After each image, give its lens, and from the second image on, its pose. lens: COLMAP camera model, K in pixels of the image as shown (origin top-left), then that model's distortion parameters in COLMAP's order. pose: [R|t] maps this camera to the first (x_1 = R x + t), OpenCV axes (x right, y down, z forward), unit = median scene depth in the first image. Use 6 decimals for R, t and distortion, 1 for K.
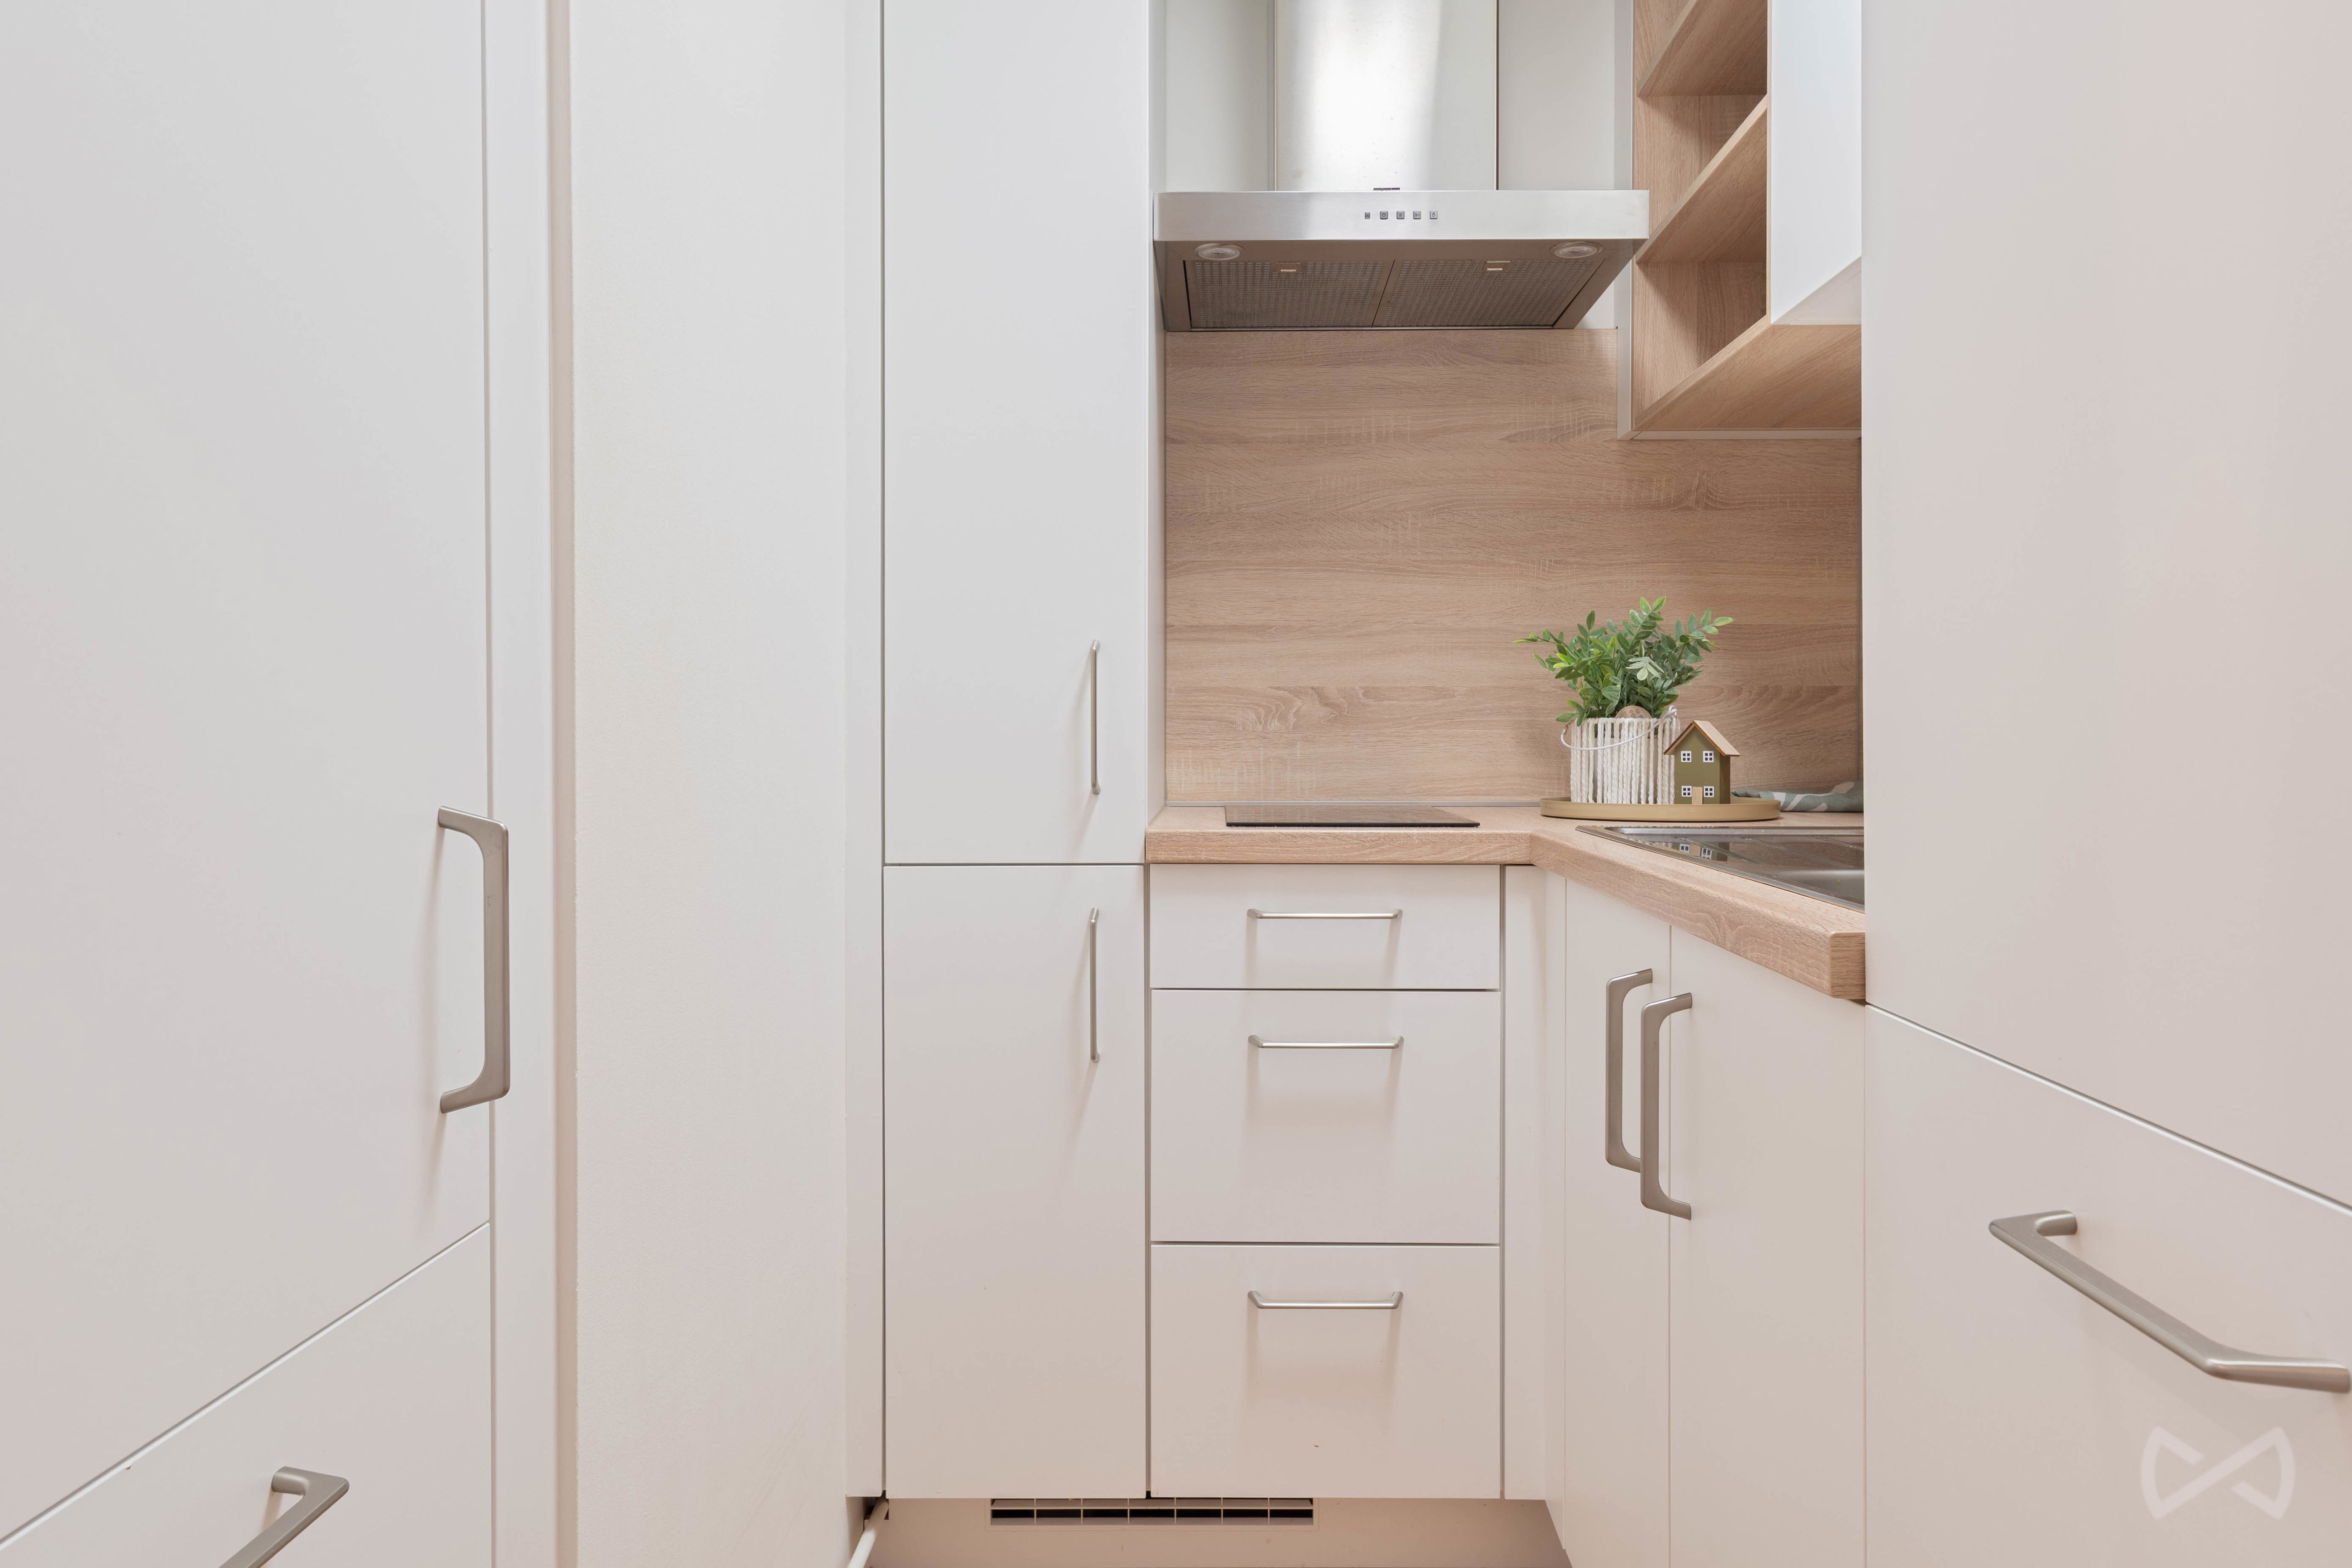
lens RADIAL K [[1901.0, 0, 1176.0], [0, 1901.0, 784.0], [0, 0, 1]] dist [-0.000789, 0.004263]
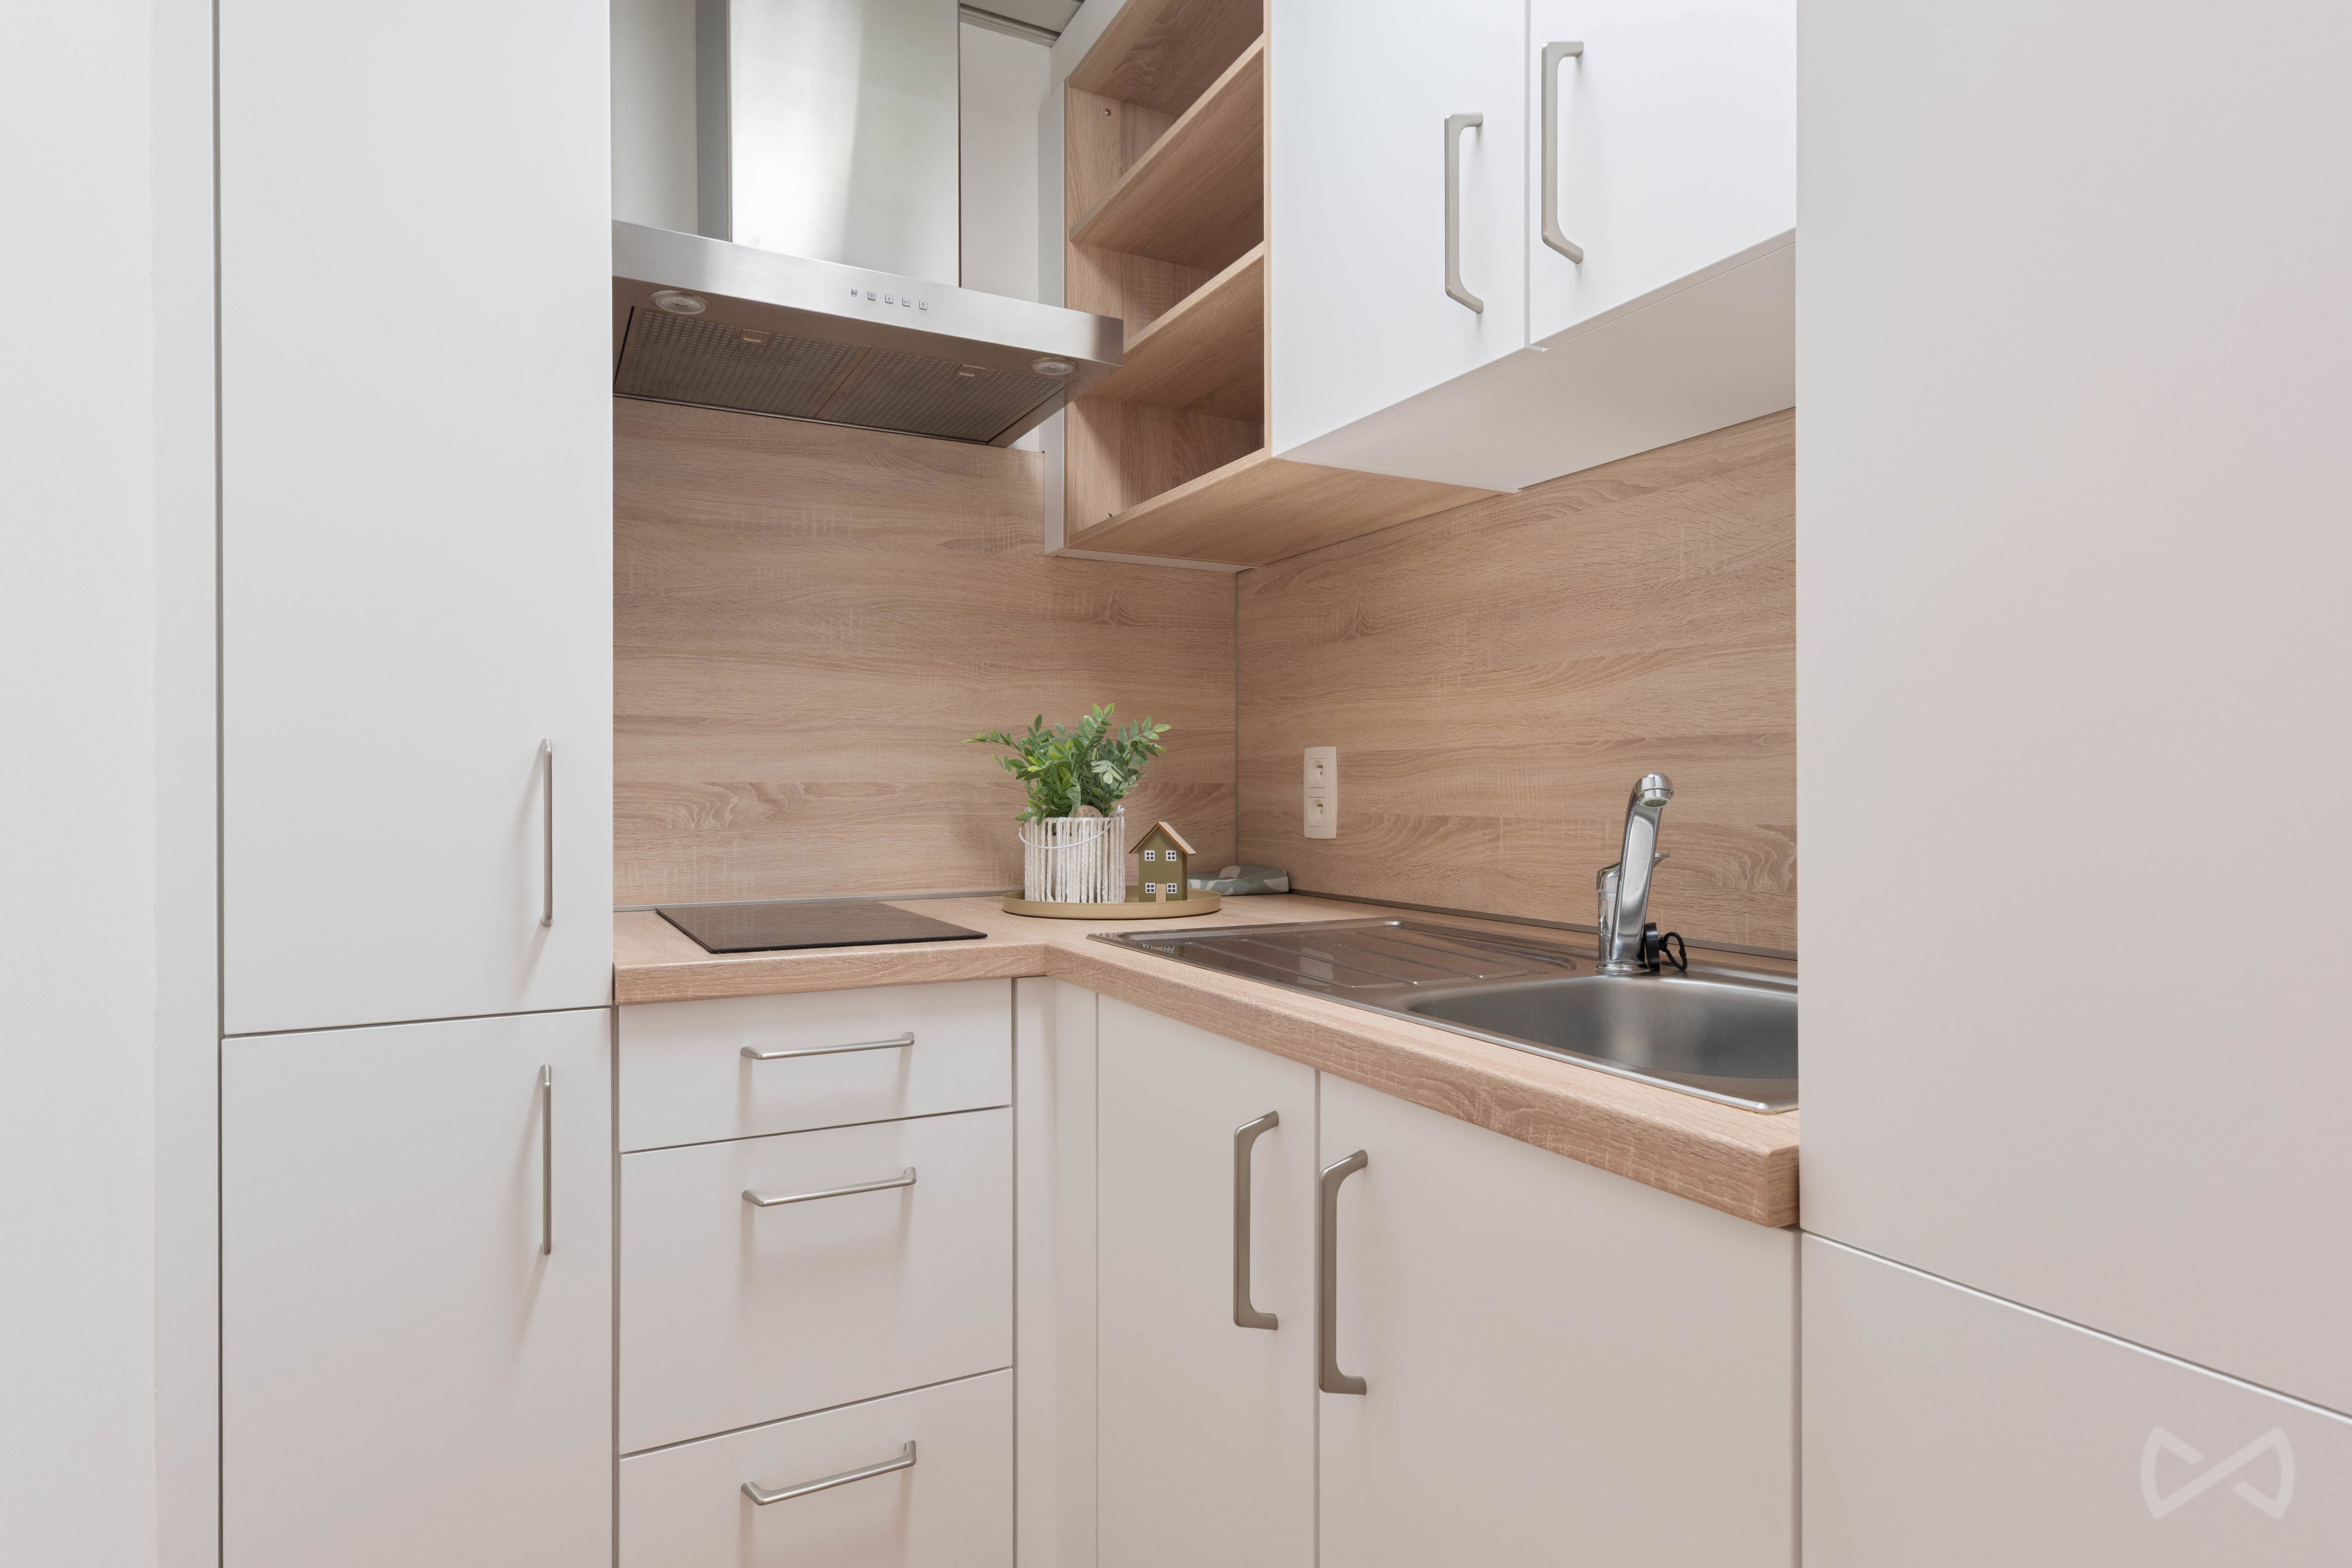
lens RADIAL K [[1304.5, 0, 1176.0], [0, 1304.5, 784.0], [0, 0, 1]] dist [-0.004634, -0.000030]
pose [[0.852296, -0.001681, 0.523057, -0.097377], [0.009644, 0.999875, -0.012499, -0.043018], [-0.522971, 0.015697, 0.852206, 0.347831]]
